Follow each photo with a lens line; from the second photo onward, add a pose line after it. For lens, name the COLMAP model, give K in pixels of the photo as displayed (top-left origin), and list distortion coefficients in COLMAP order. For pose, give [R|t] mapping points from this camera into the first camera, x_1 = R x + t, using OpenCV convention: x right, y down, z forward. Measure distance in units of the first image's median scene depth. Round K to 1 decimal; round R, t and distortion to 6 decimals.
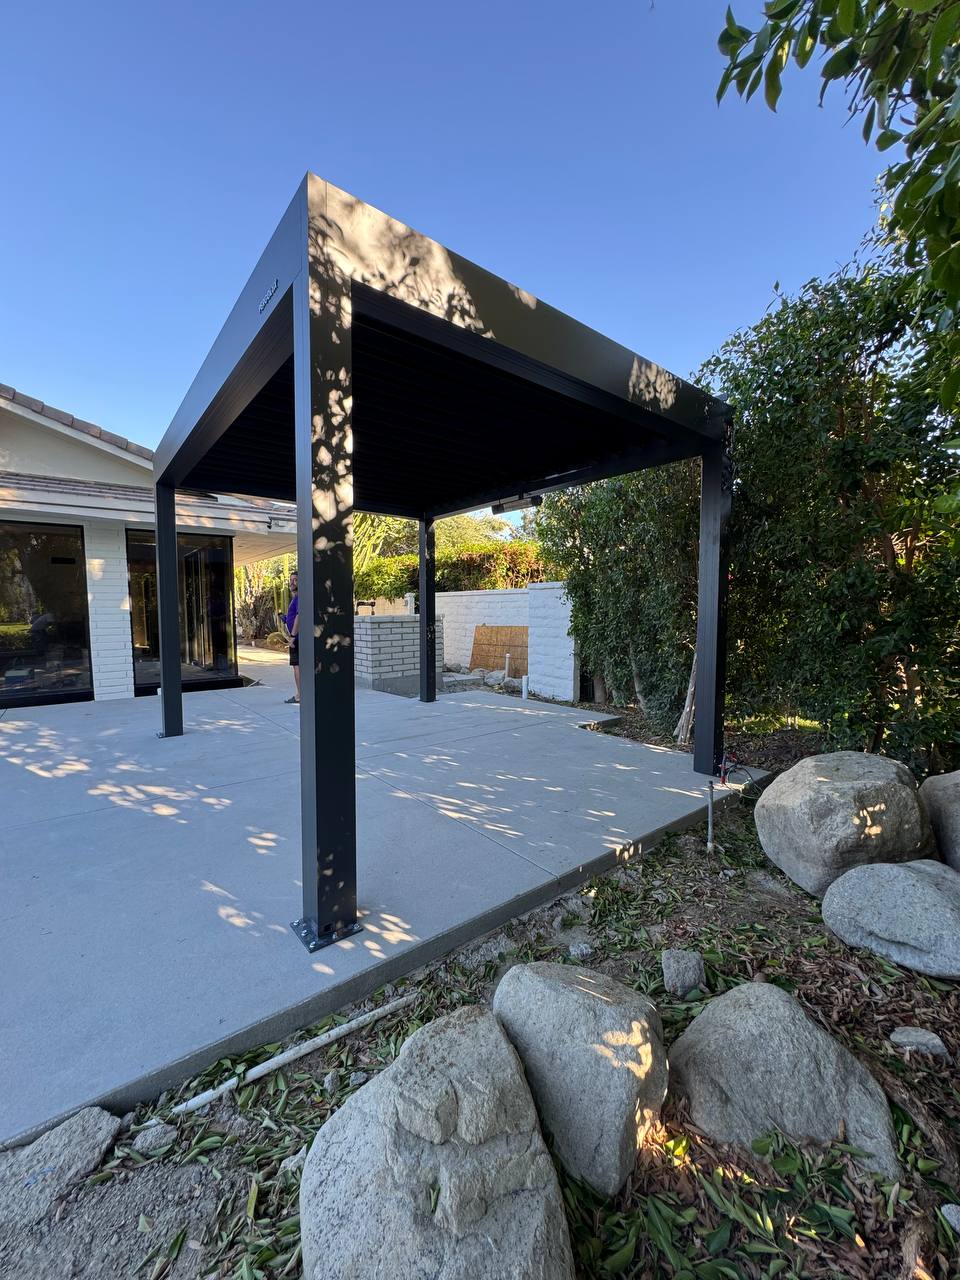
lens RADIAL K [[512.8, 0, 480.7], [0, 512.8, 638.7], [0, 0, 1]] dist [0.001413, 0.000608]
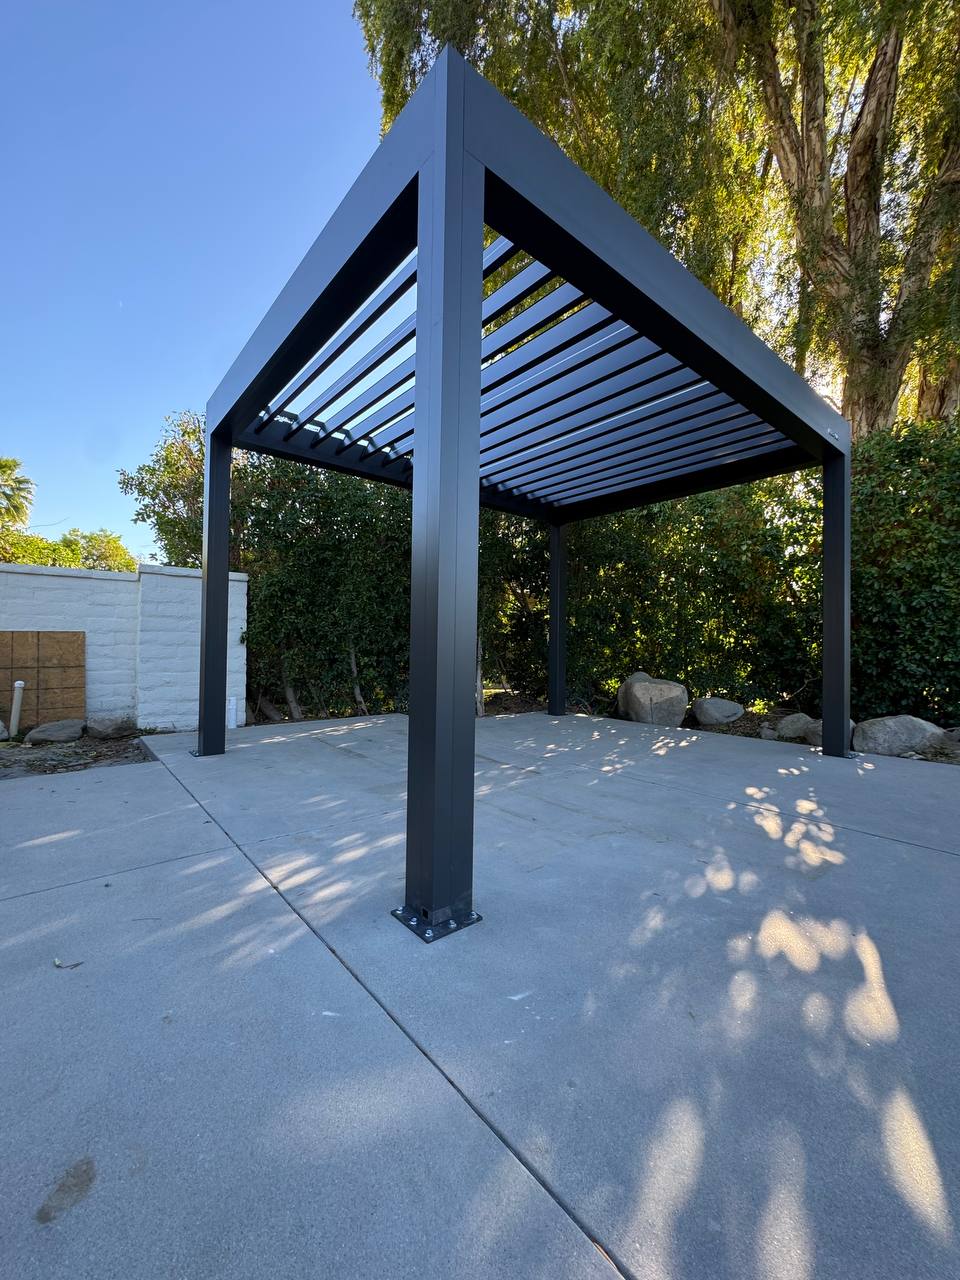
lens RADIAL K [[512.8, 0, 480.2], [0, 512.8, 638.6], [0, 0, 1]] dist [0.001413, 0.000608]
pose [[-0.019644, 0.013673, 0.999714, -0.709325], [0.037180, 0.999225, -0.012936, 0.015520], [-0.999115, 0.036915, -0.020137, 0.743526]]
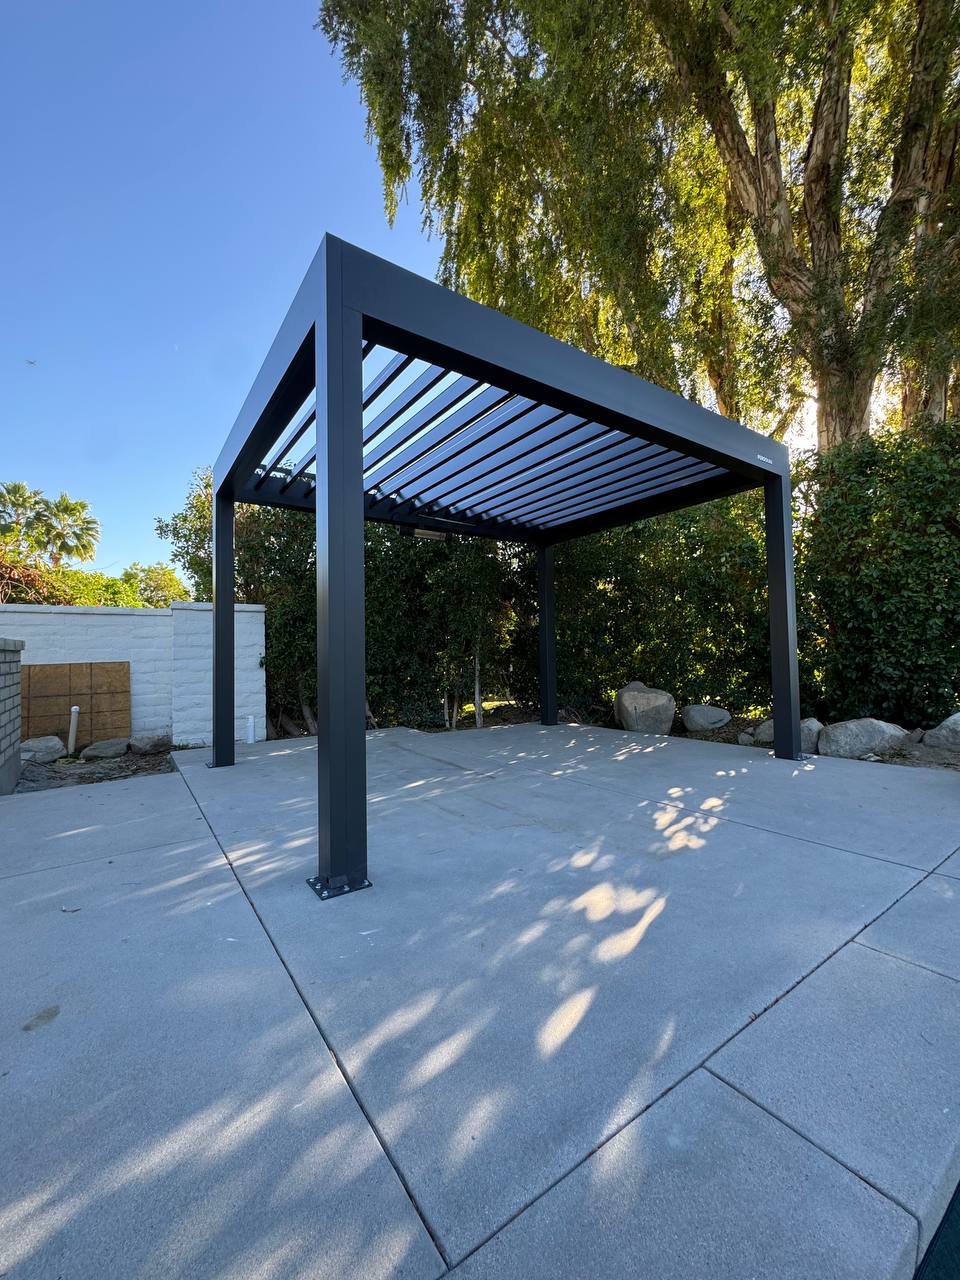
lens RADIAL K [[512.8, 0, 480.0], [0, 512.8, 639.4], [0, 0, 1]] dist [0.001413, 0.000608]
pose [[0.067210, 0.031462, 0.997243, -0.782450], [0.070560, 0.996850, -0.036205, 0.008973], [-0.995241, 0.072799, 0.064778, 0.644275]]
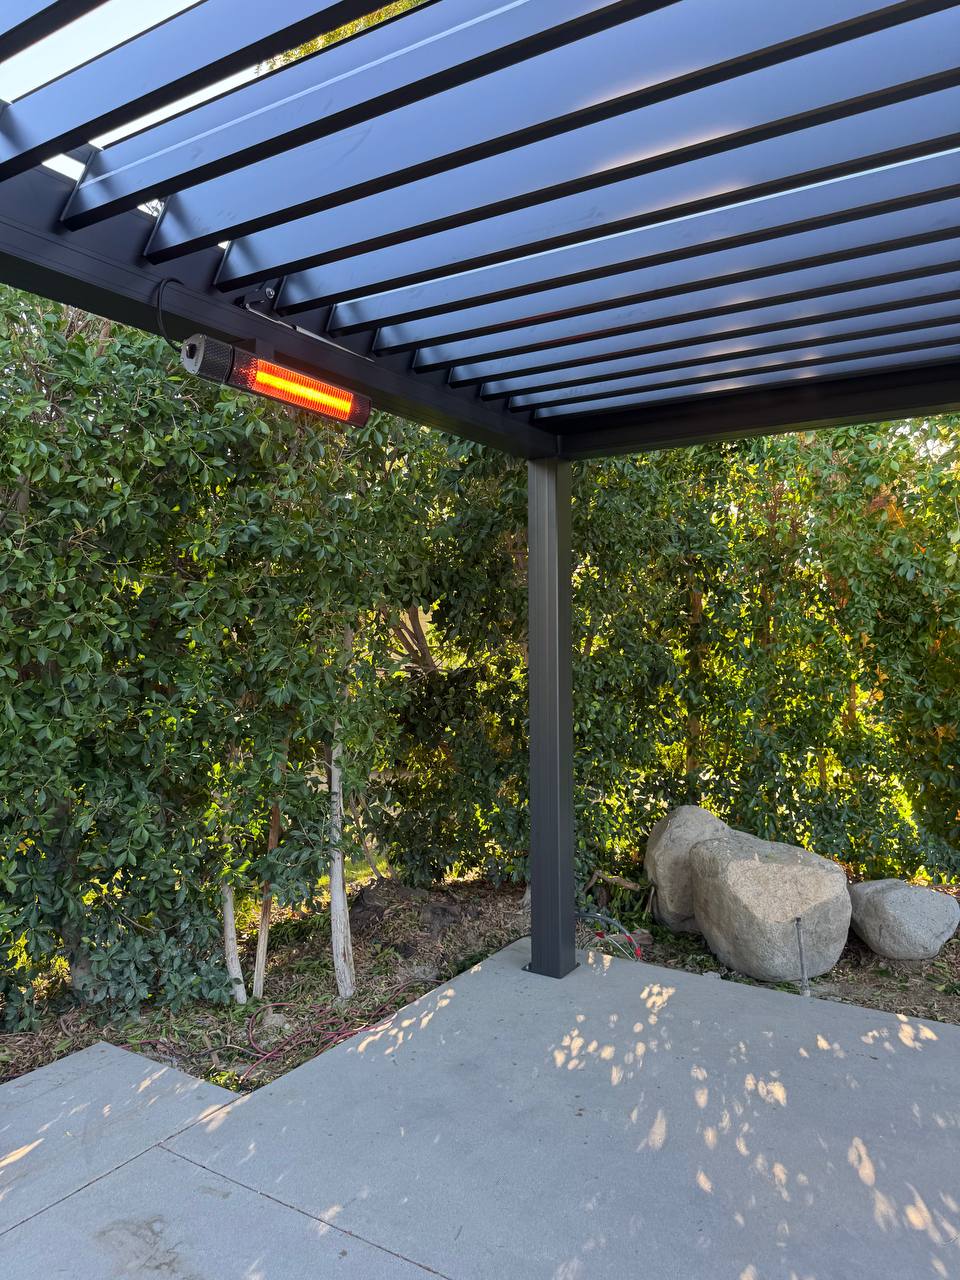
lens RADIAL K [[908.0, 0, 480.7], [0, 908.0, 638.8], [0, 0, 1]] dist [0.063576, -0.045139]
pose [[-0.326870, -0.000558, 0.945069, -0.337888], [0.056369, 0.998208, 0.020086, -0.099084], [-0.943387, 0.059838, -0.326253, 0.831824]]
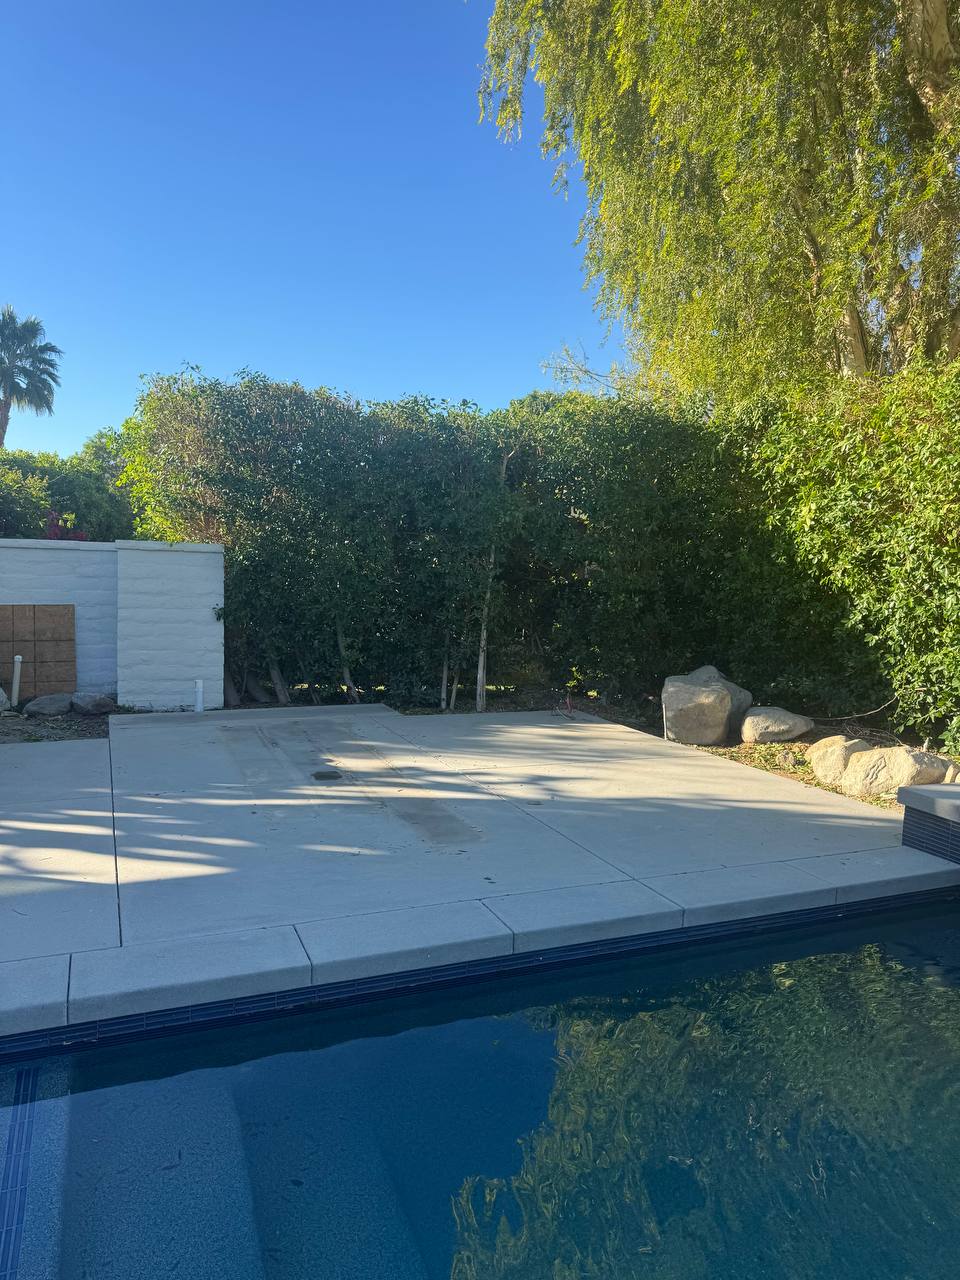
lens RADIAL K [[908.0, 0, 485.2], [0, 908.0, 630.3], [0, 0, 1]] dist [0.063576, -0.045139]
pose [[0.276474, -0.062134, 0.959011, -1.106204], [0.022386, 0.998053, 0.058210, -0.063760], [-0.960761, 0.005375, 0.277327, 0.313846]]
